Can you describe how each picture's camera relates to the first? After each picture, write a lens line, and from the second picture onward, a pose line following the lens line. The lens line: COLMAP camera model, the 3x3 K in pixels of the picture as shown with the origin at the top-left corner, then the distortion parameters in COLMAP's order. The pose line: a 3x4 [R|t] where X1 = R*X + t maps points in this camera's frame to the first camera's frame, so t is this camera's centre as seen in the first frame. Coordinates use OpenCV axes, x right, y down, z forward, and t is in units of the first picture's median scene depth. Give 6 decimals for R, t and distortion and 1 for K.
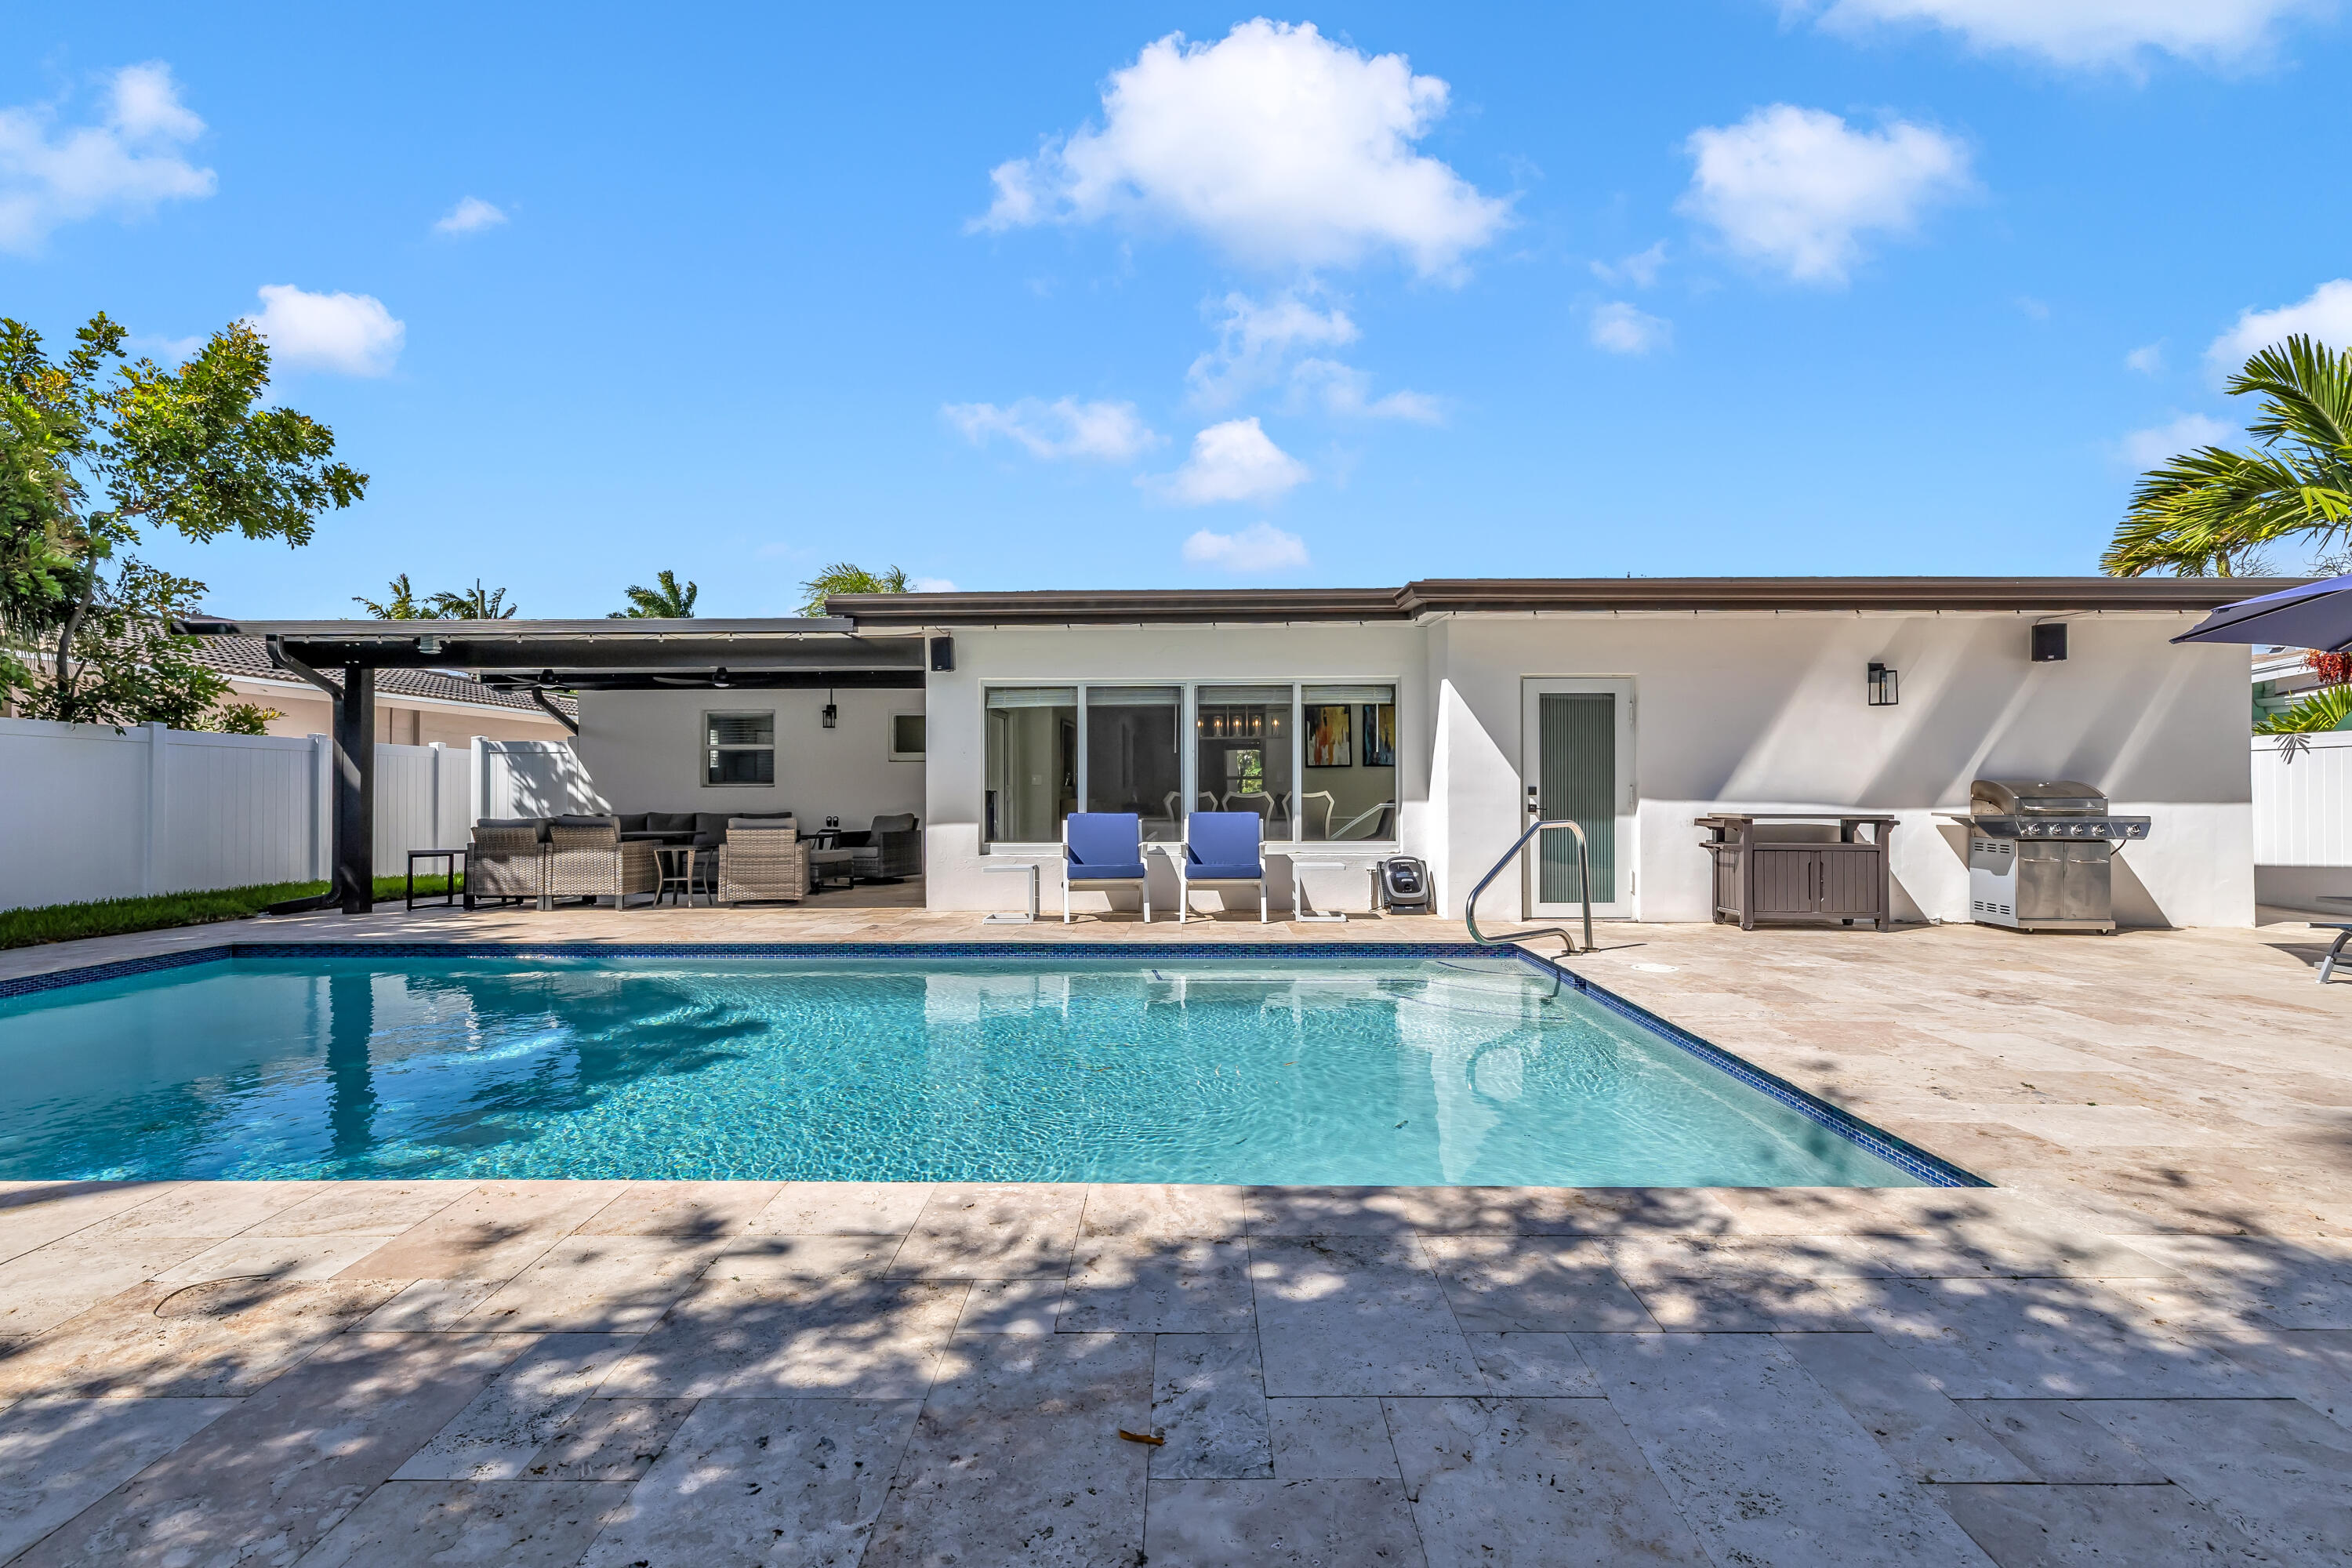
lens RADIAL K [[996.2, 0, 1181.2], [0, 996.2, 759.0], [0, 0, 1]] dist [0.008781, 0.000019]
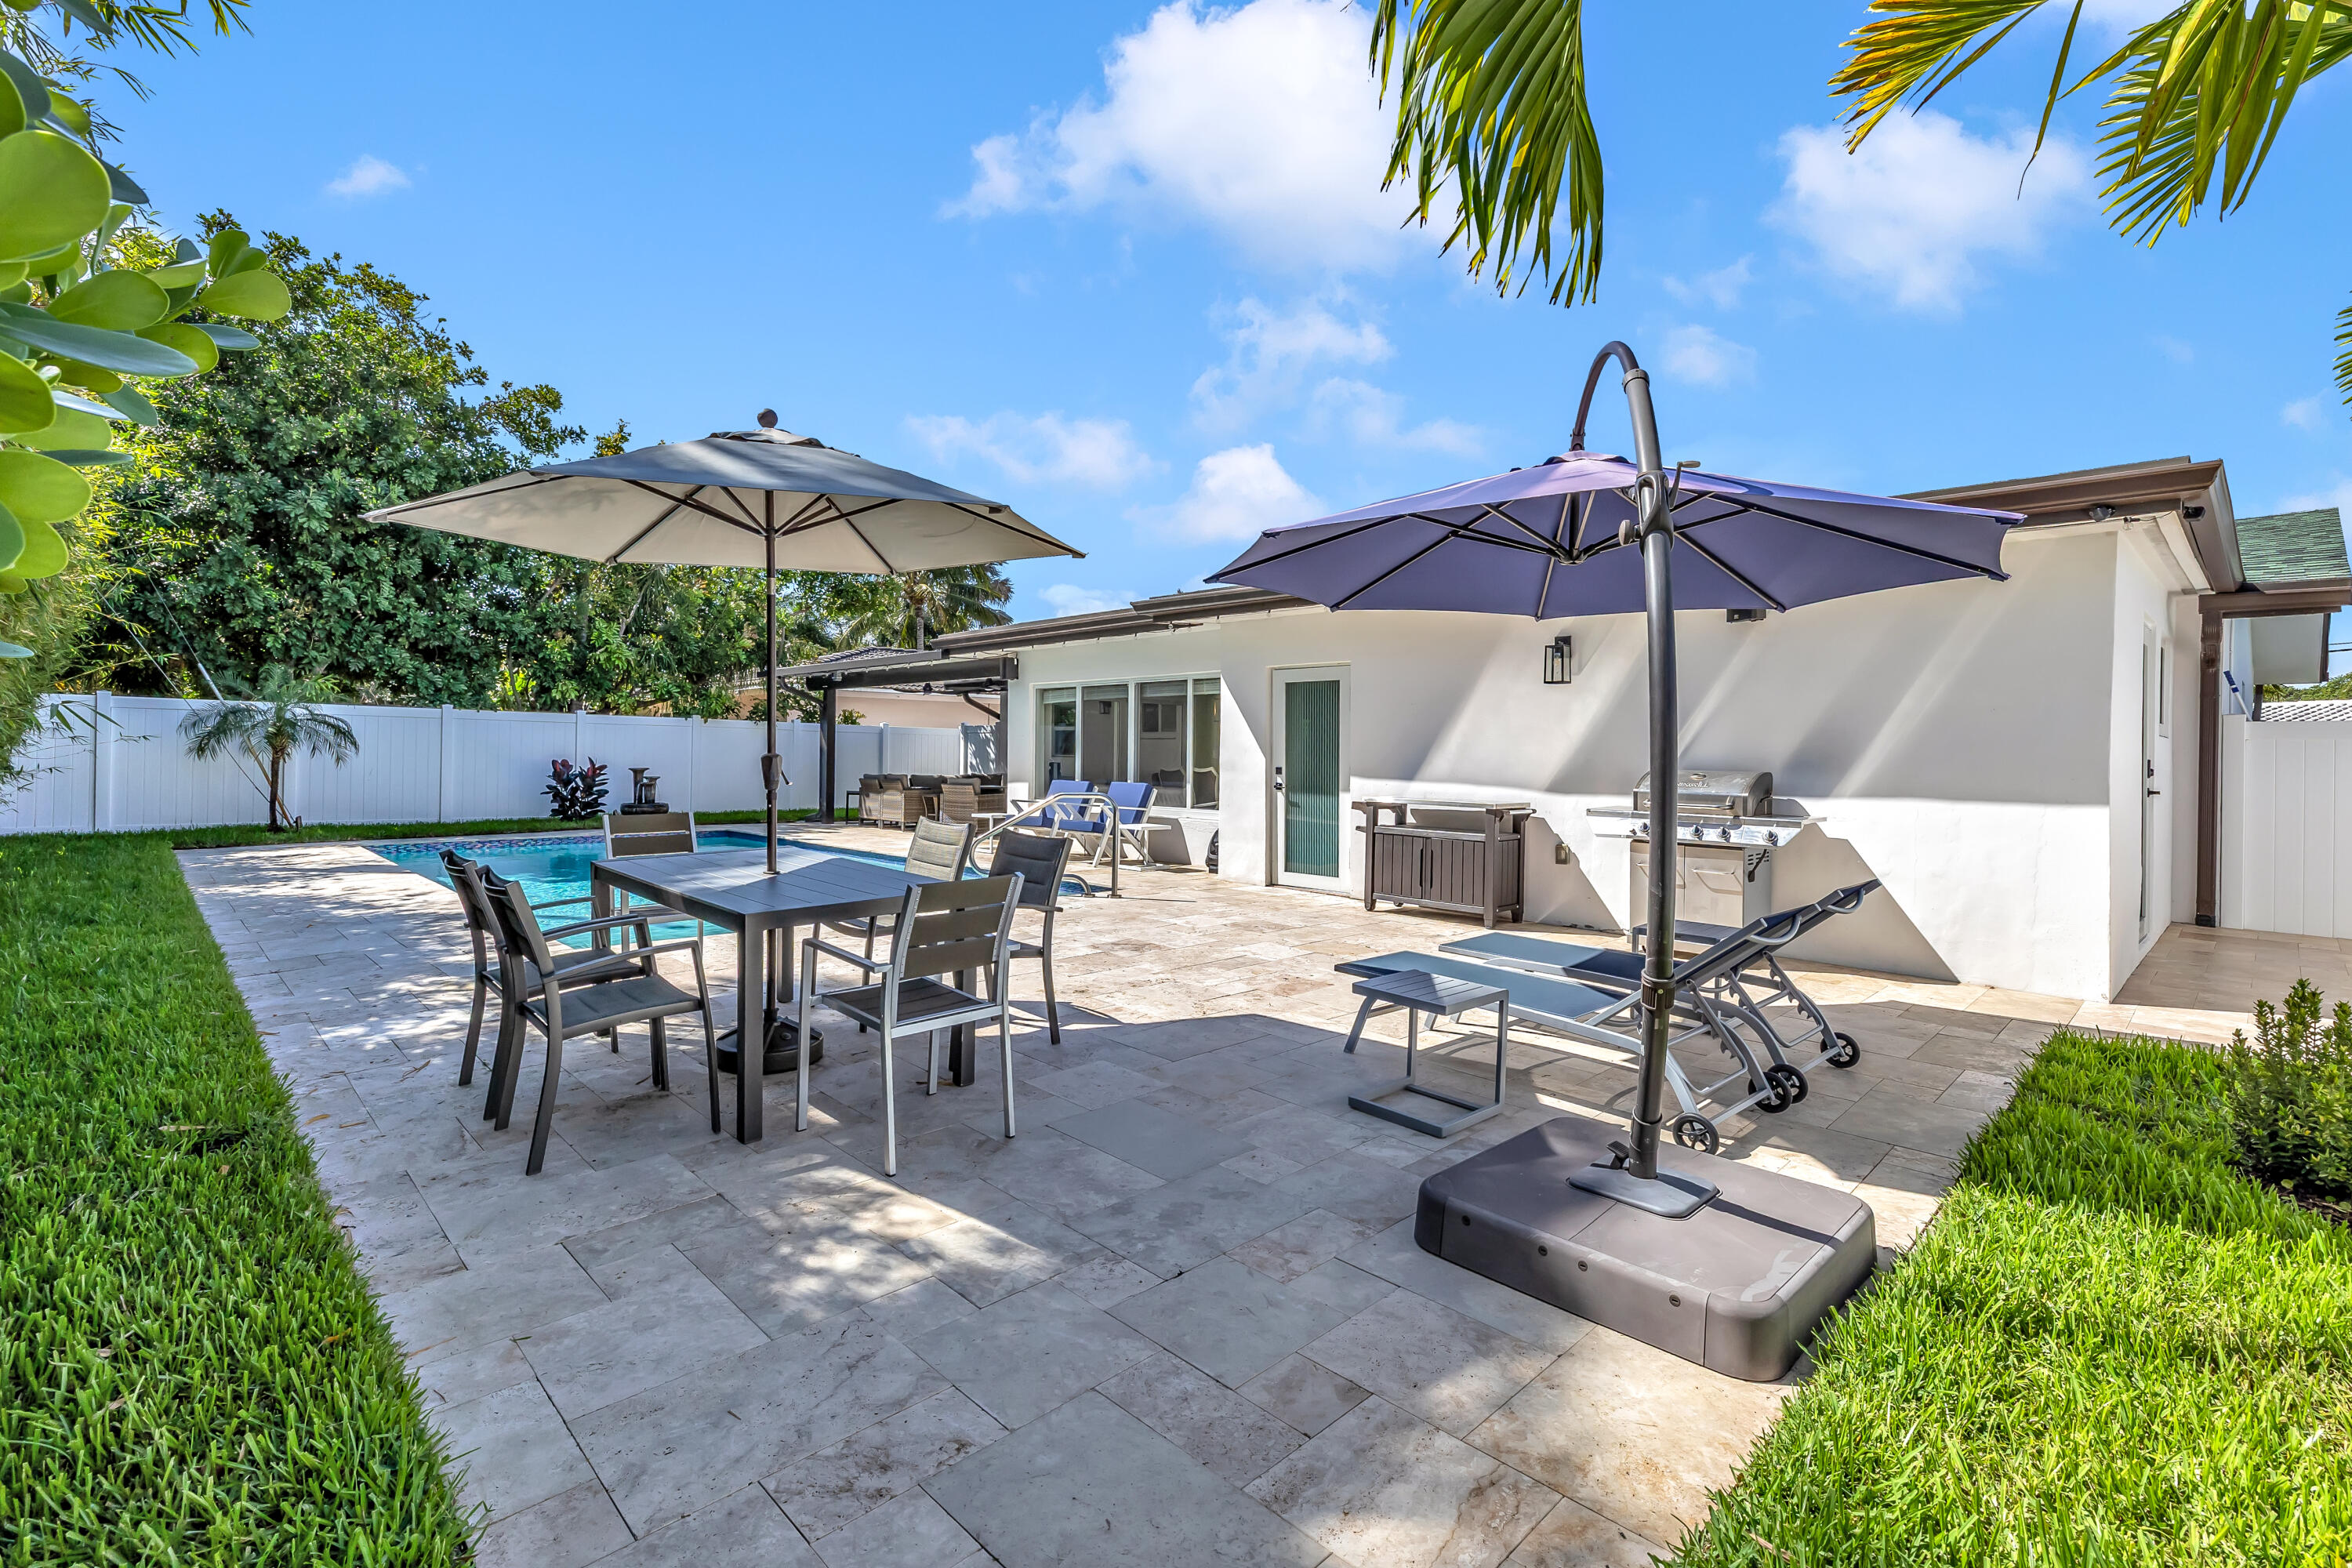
lens RADIAL K [[996.2, 0, 1181.2], [0, 996.2, 759.0], [0, 0, 1]] dist [0.008781, 0.000019]
pose [[0.741728, 0.013845, -0.670557, 0.906263], [0.009257, 0.999480, 0.030876, -0.015432], [0.670636, -0.029109, 0.741215, 0.093717]]
